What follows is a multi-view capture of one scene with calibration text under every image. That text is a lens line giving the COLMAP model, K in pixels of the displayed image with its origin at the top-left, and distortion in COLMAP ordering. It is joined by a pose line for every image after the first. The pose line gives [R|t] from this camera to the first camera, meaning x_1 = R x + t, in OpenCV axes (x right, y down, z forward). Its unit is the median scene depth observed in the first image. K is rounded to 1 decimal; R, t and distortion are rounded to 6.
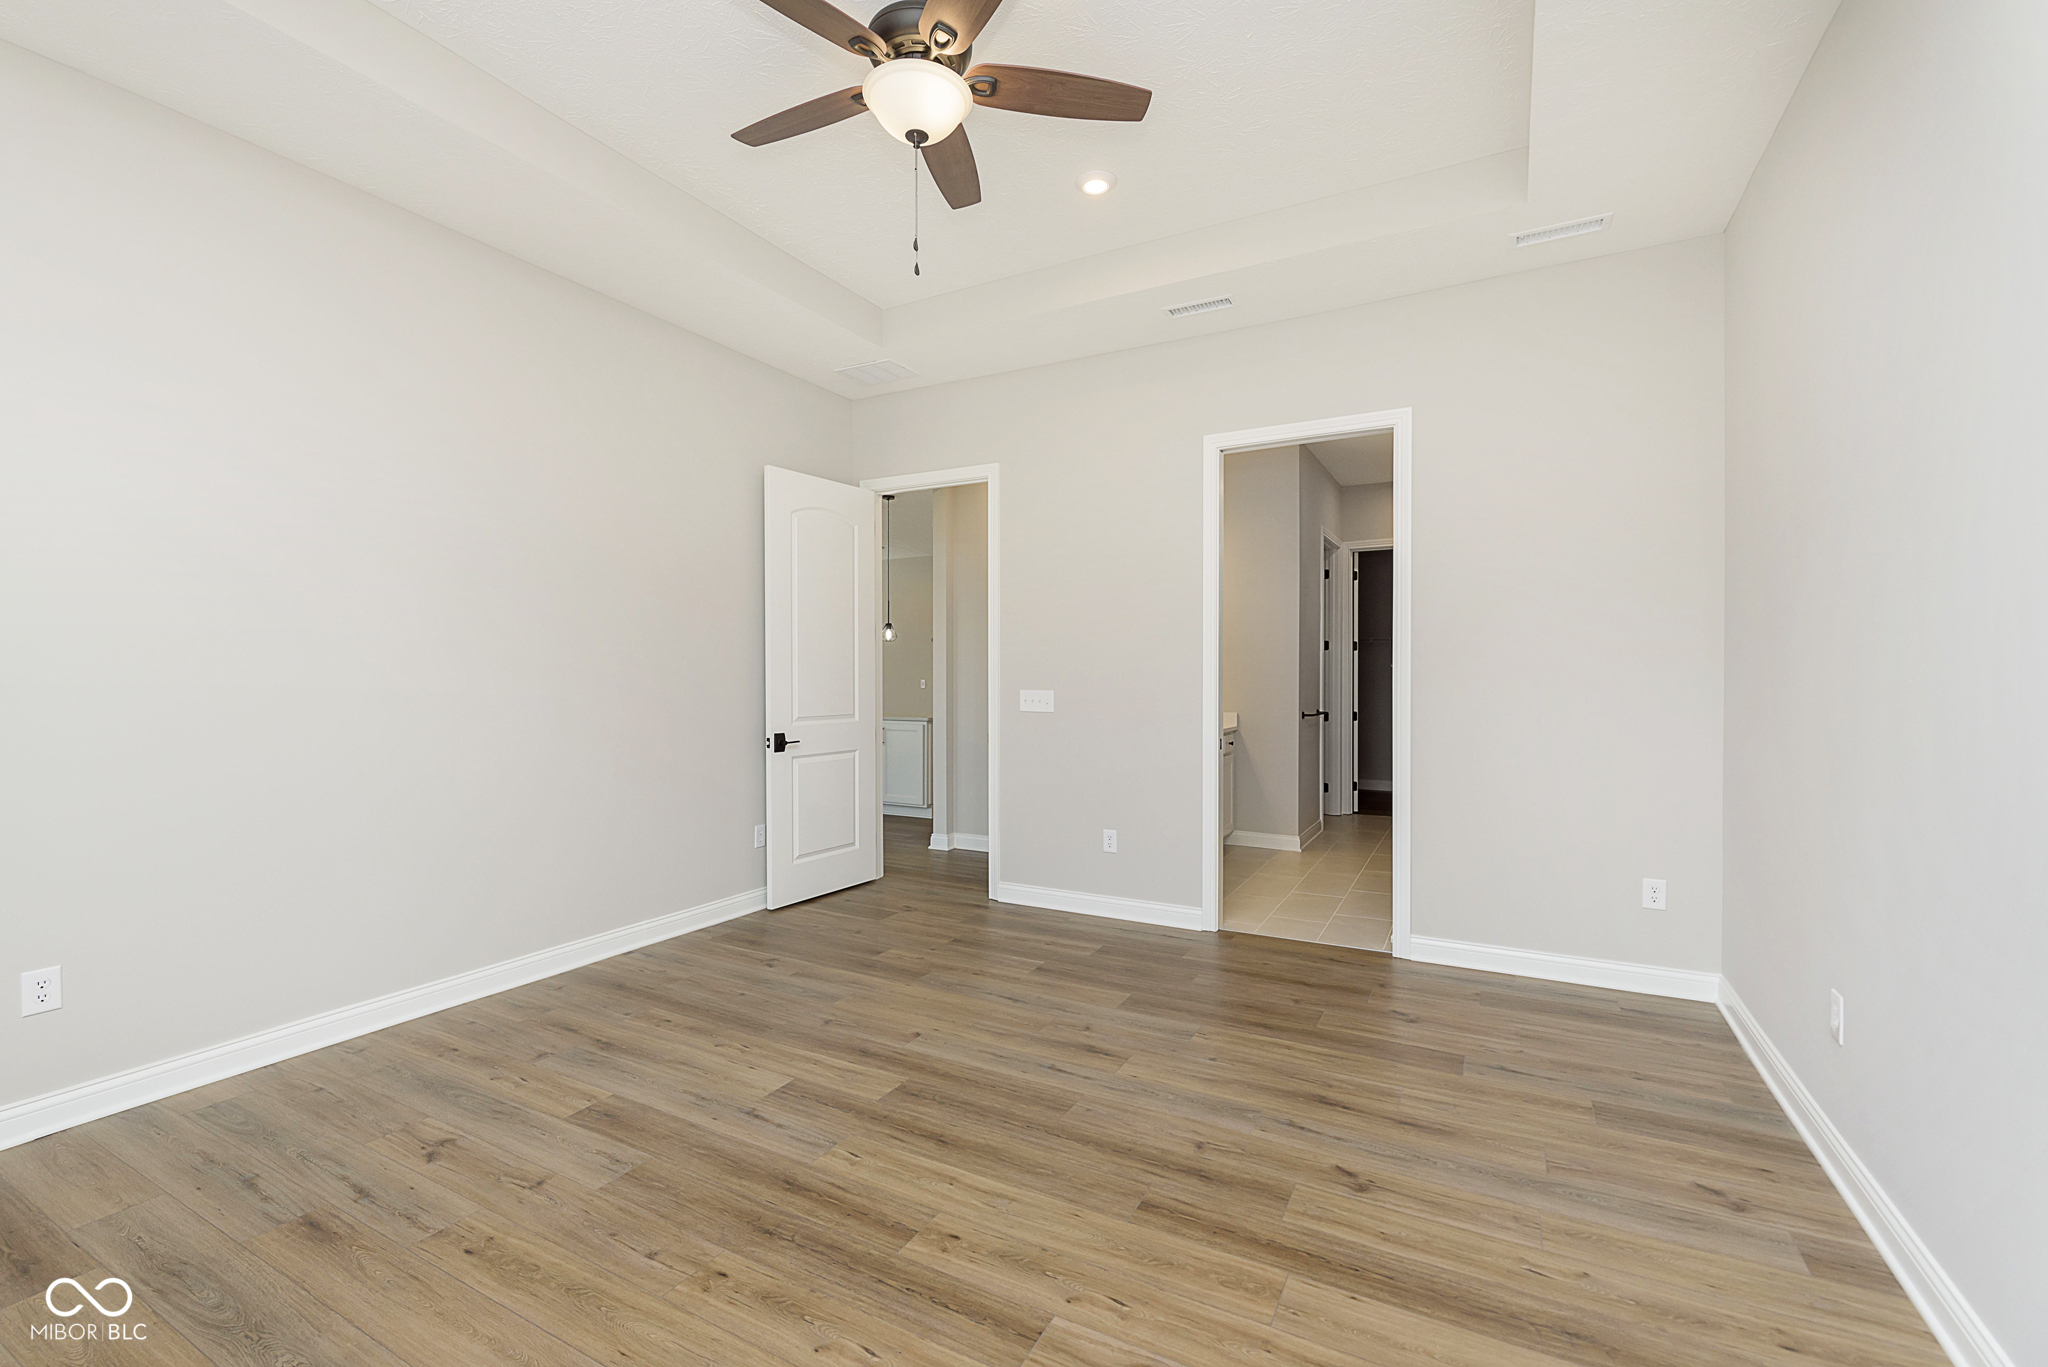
lens RADIAL K [[898.2, 0, 1026.8], [0, 898.2, 684.8], [0, 0, 1]] dist [-0.000684, 0.000096]
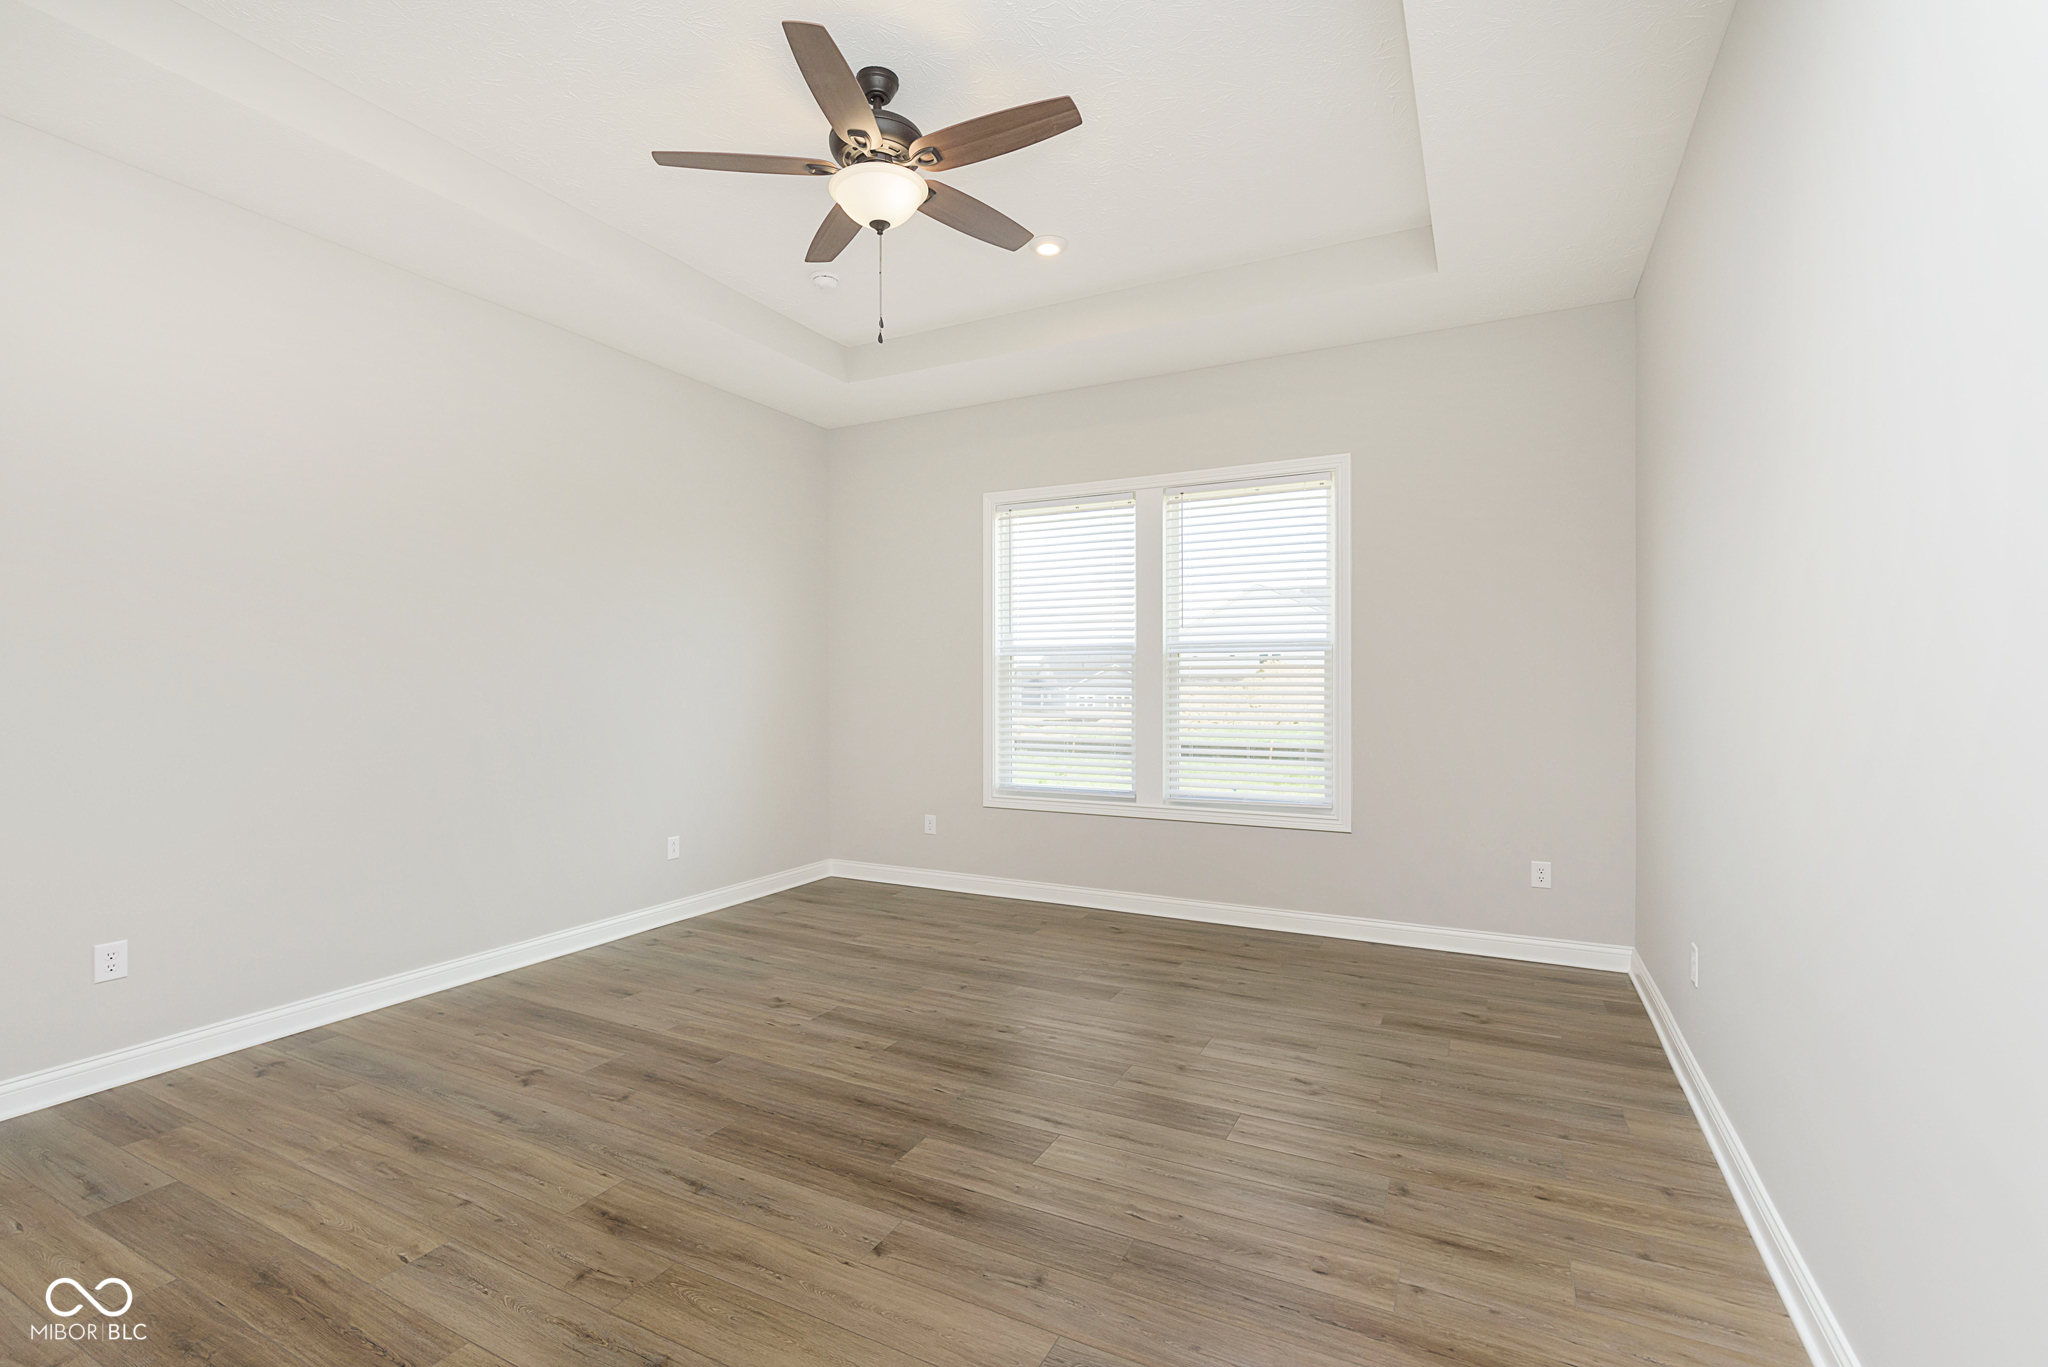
lens RADIAL K [[898.2, 0, 1018.8], [0, 898.2, 690.2], [0, 0, 1]] dist [-0.000684, 0.000096]
pose [[-0.999824, 0.001890, -0.018643, -0.254172], [0.001558, 0.999840, 0.017815, -0.002660], [0.018674, 0.017783, -0.999667, 1.976384]]
